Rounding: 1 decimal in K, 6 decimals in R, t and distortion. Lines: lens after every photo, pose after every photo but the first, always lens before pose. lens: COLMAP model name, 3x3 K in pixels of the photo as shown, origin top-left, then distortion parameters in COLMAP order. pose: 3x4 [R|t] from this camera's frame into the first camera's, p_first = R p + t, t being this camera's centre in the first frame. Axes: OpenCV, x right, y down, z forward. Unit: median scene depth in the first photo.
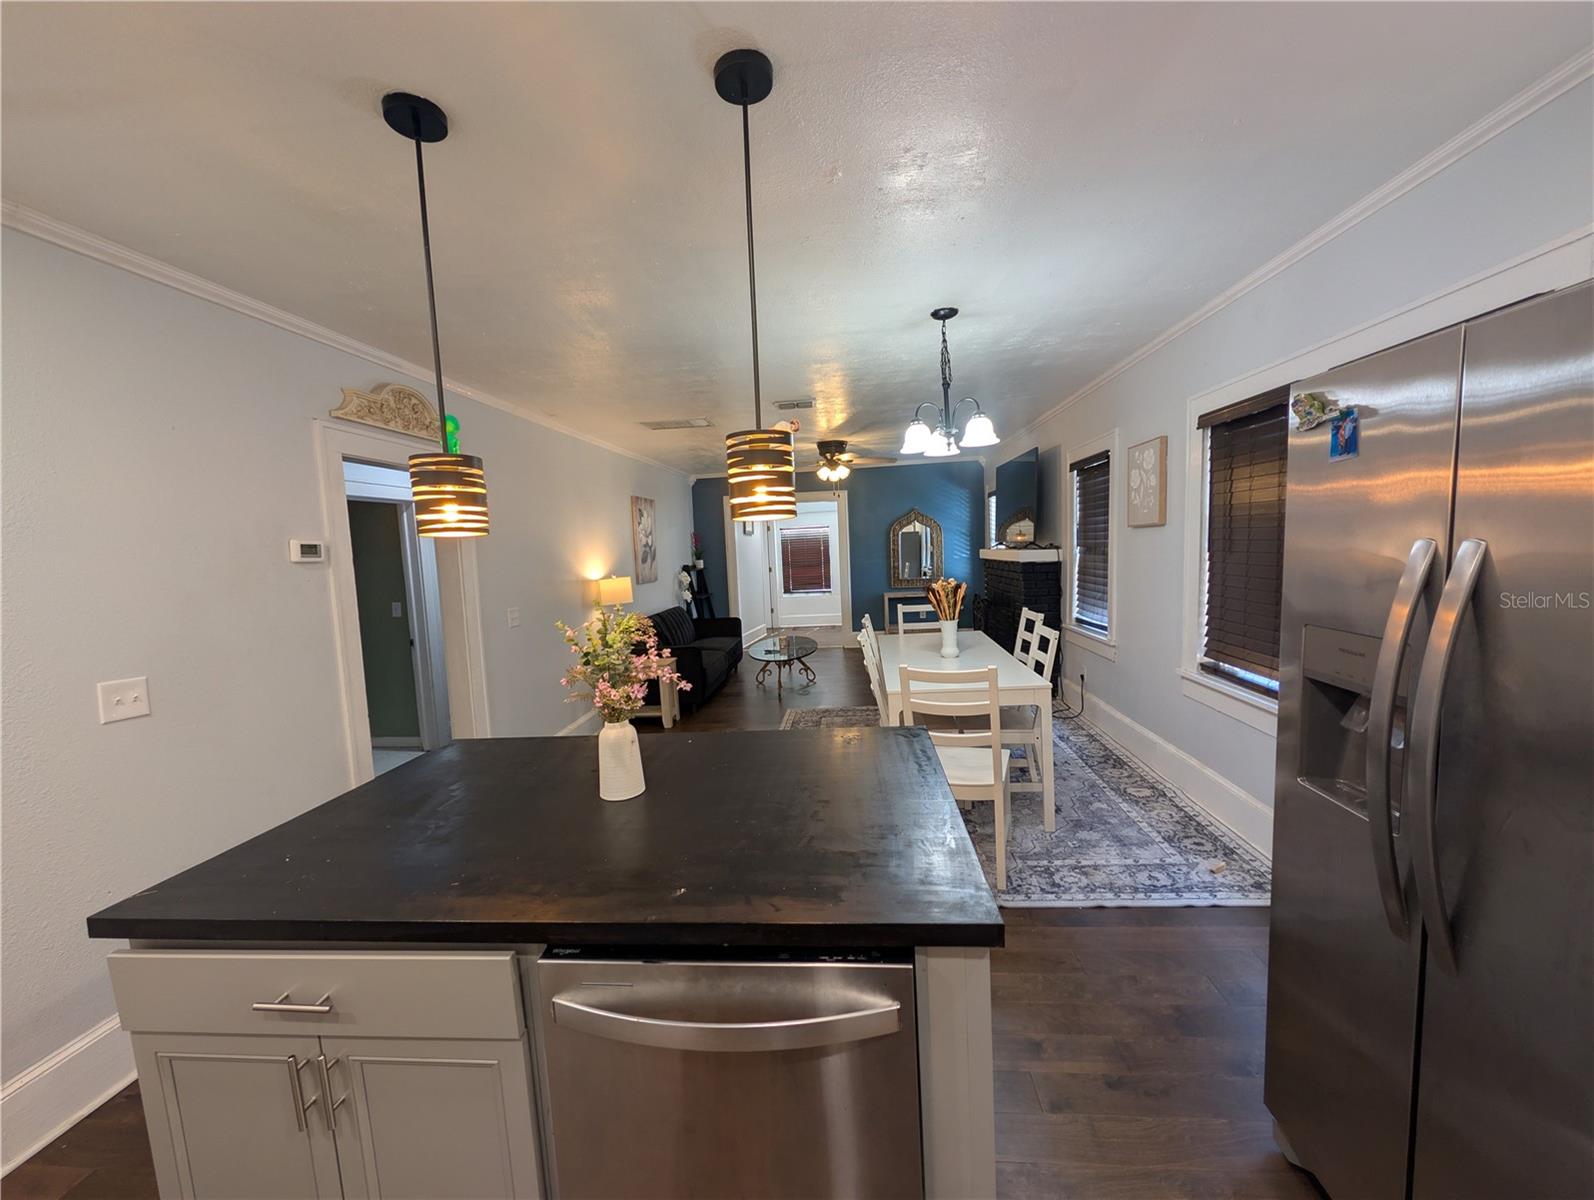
lens RADIAL K [[602.8, 0, 794.8], [0, 602.8, 603.7], [0, 0, 1]] dist [-0.000404, -0.000145]
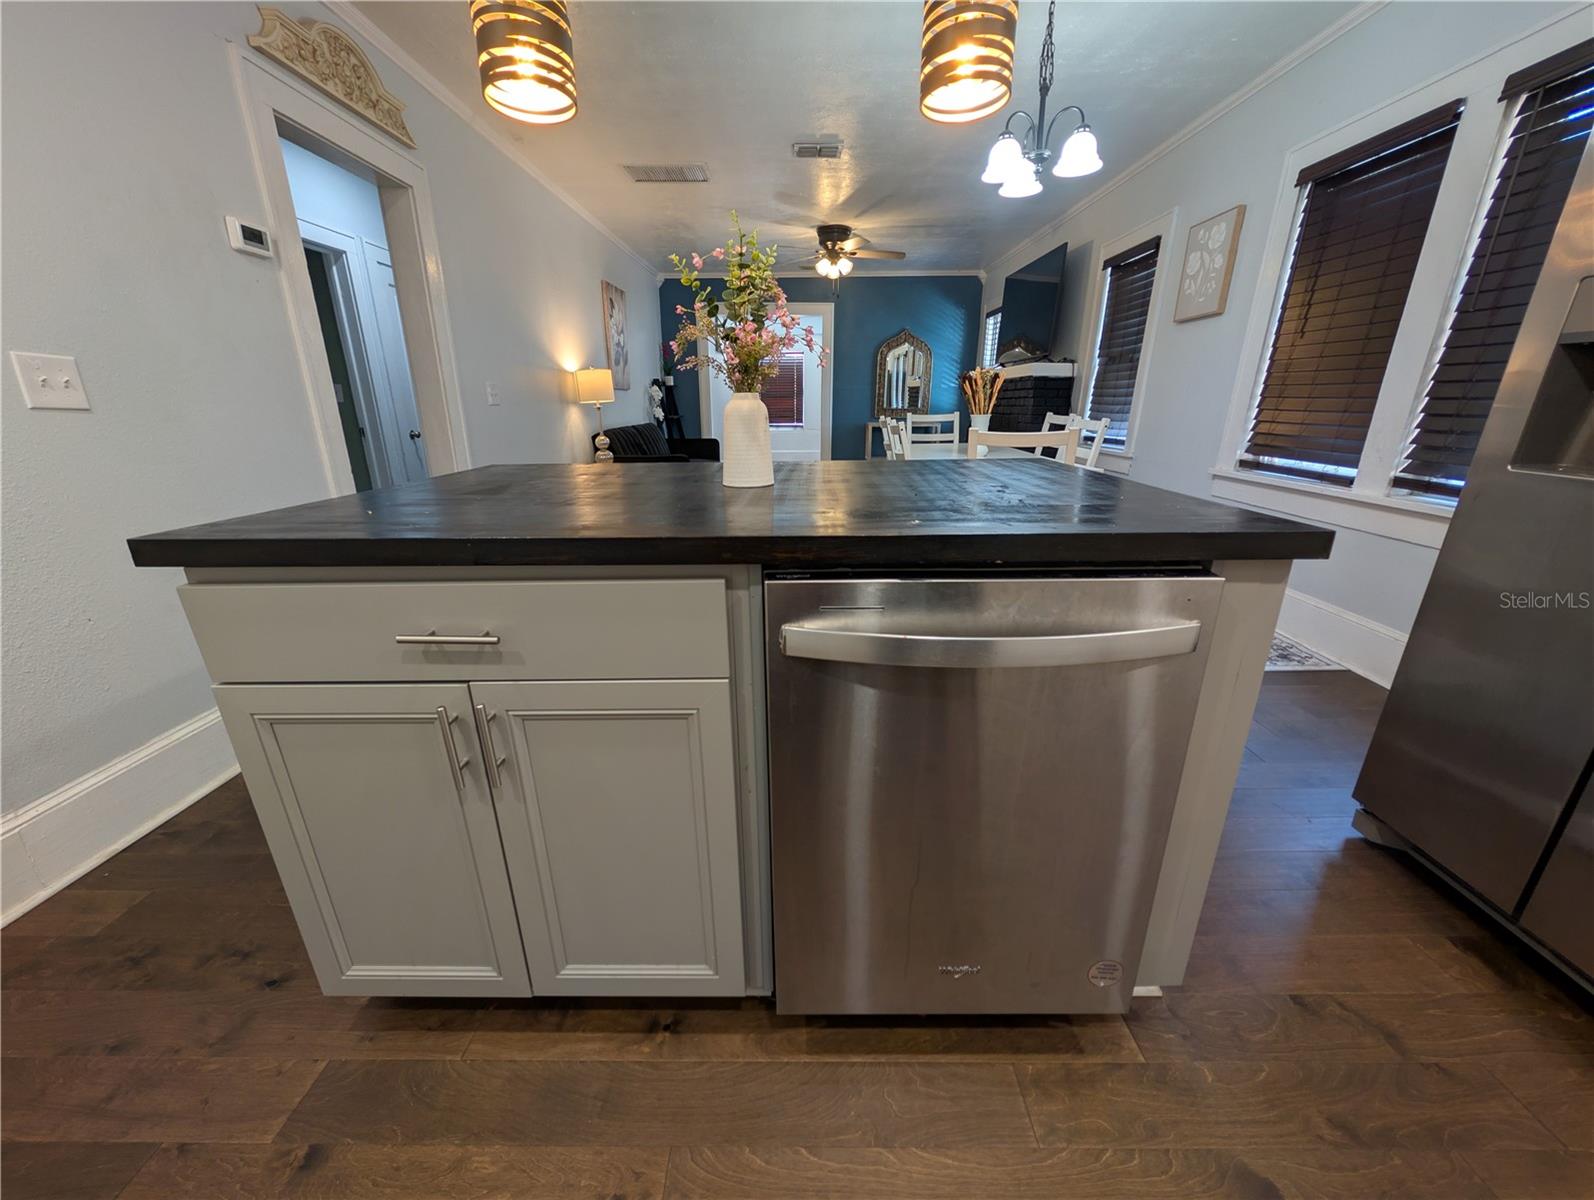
lens RADIAL K [[602.8, 0, 794.8], [0, 602.8, 603.7], [0, 0, 1]] dist [-0.000404, -0.000145]
pose [[0.995103, 0.015443, 0.097626, -0.106781], [-0.037223, 0.973552, 0.225412, 0.100609], [-0.091563, -0.227942, 0.969360, 0.046137]]
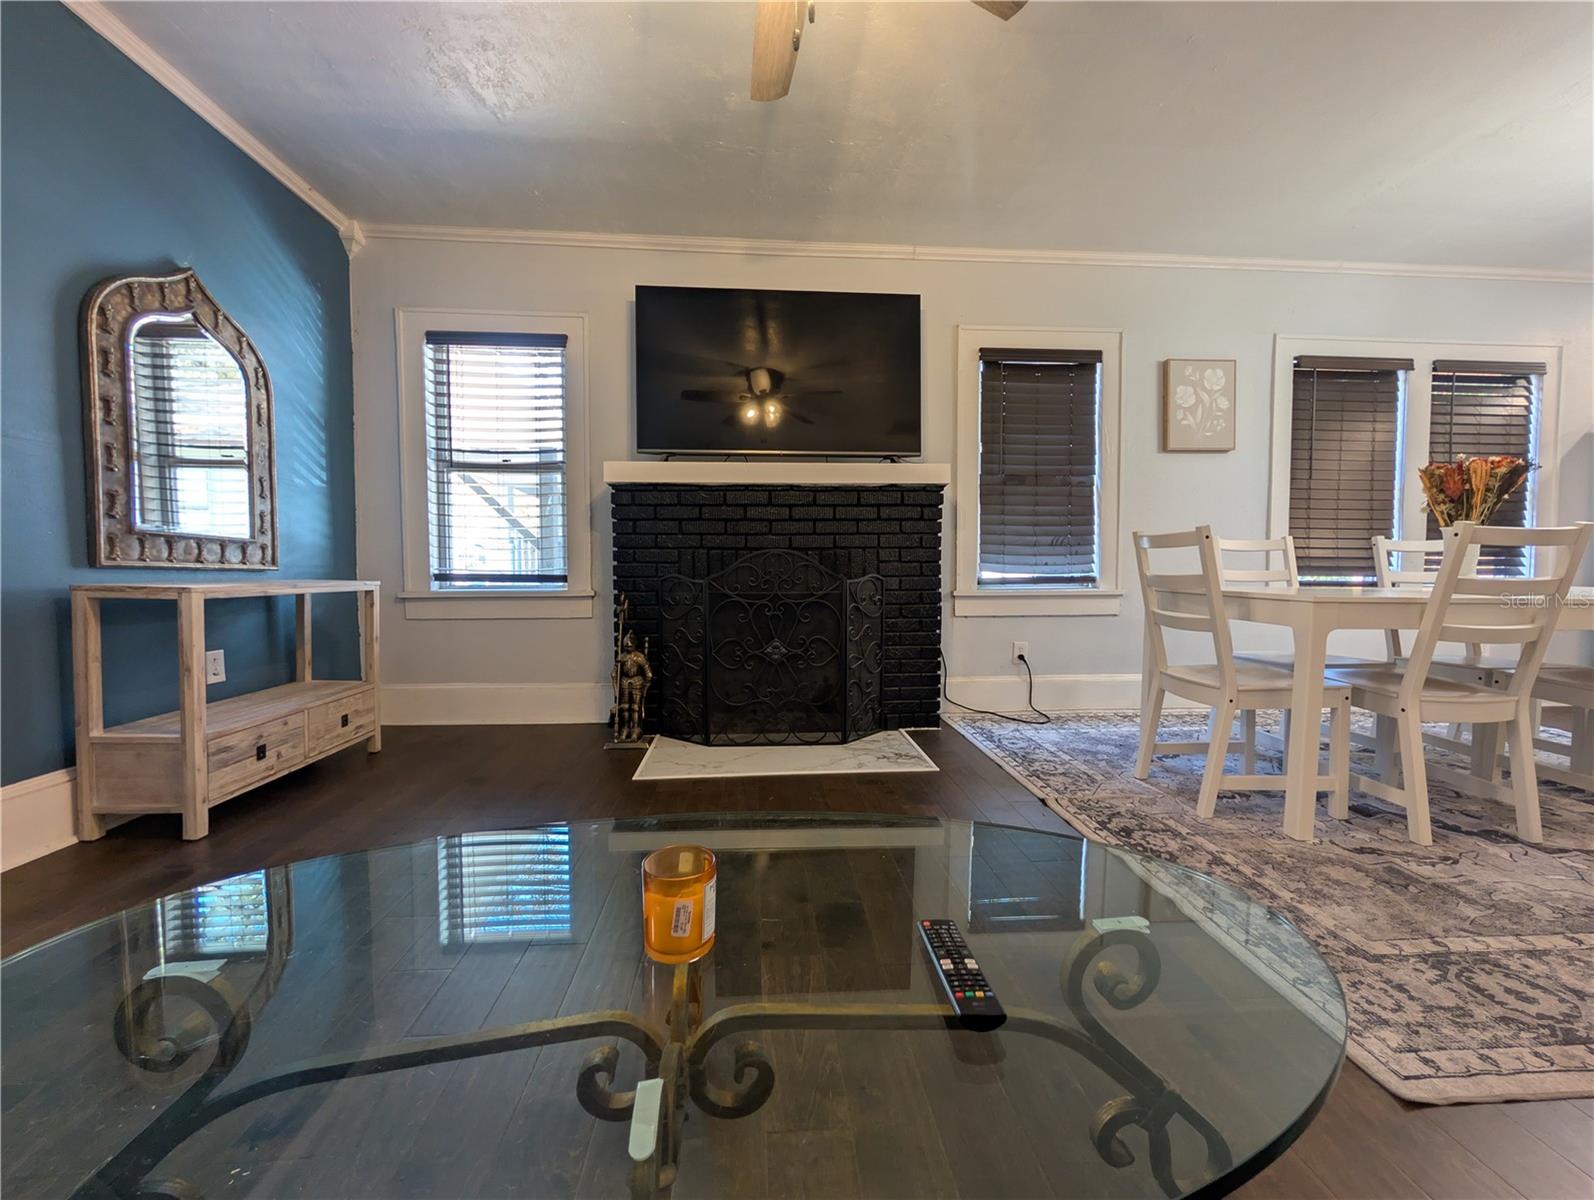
lens RADIAL K [[602.8, 0, 794.8], [0, 602.8, 603.7], [0, 0, 1]] dist [-0.000404, -0.000145]
pose [[-0.163050, -0.002256, 0.986615, -0.203193], [0.102702, 0.994526, 0.019246, 0.019827], [-0.981258, 0.104465, -0.161926, 1.570606]]
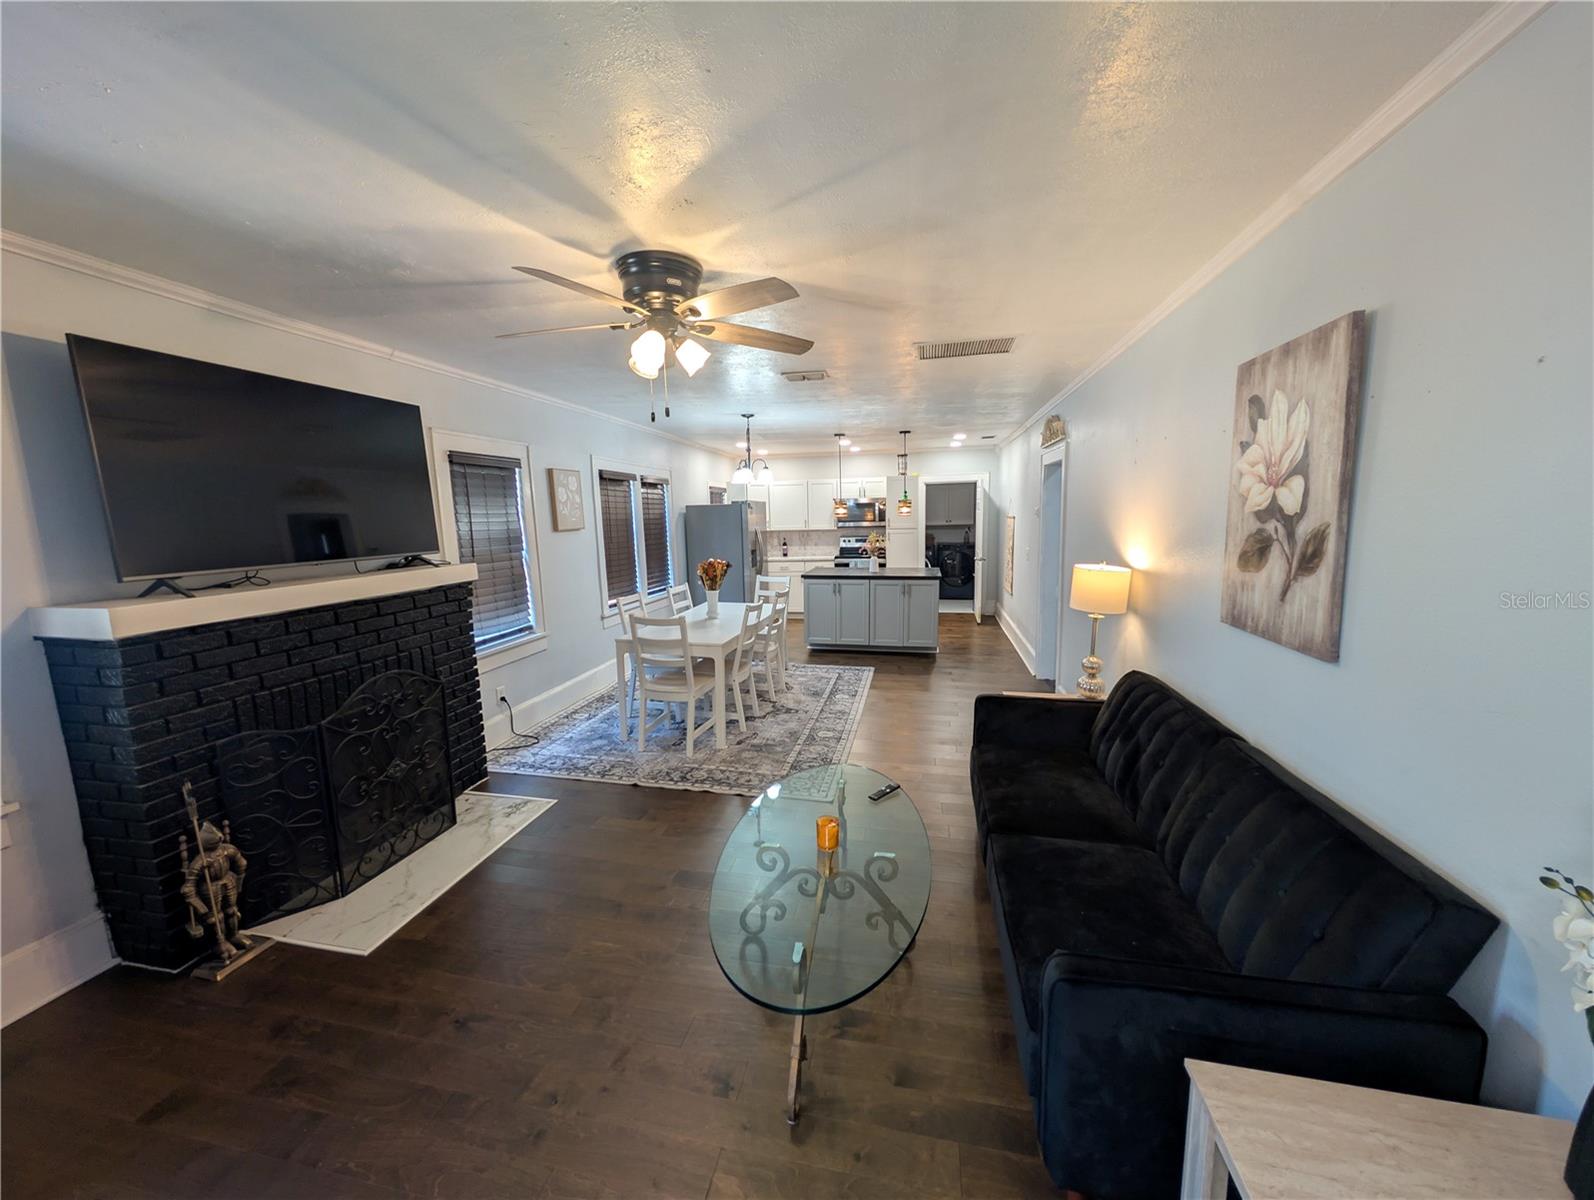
lens RADIAL K [[602.8, 0, 794.8], [0, 602.8, 603.7], [0, 0, 1]] dist [-0.000404, -0.000145]
pose [[-0.991415, 0.053967, 0.119099, -0.077180], [0.080916, 0.968715, 0.234615, -0.219441], [-0.102712, 0.242238, -0.964765, 2.048660]]
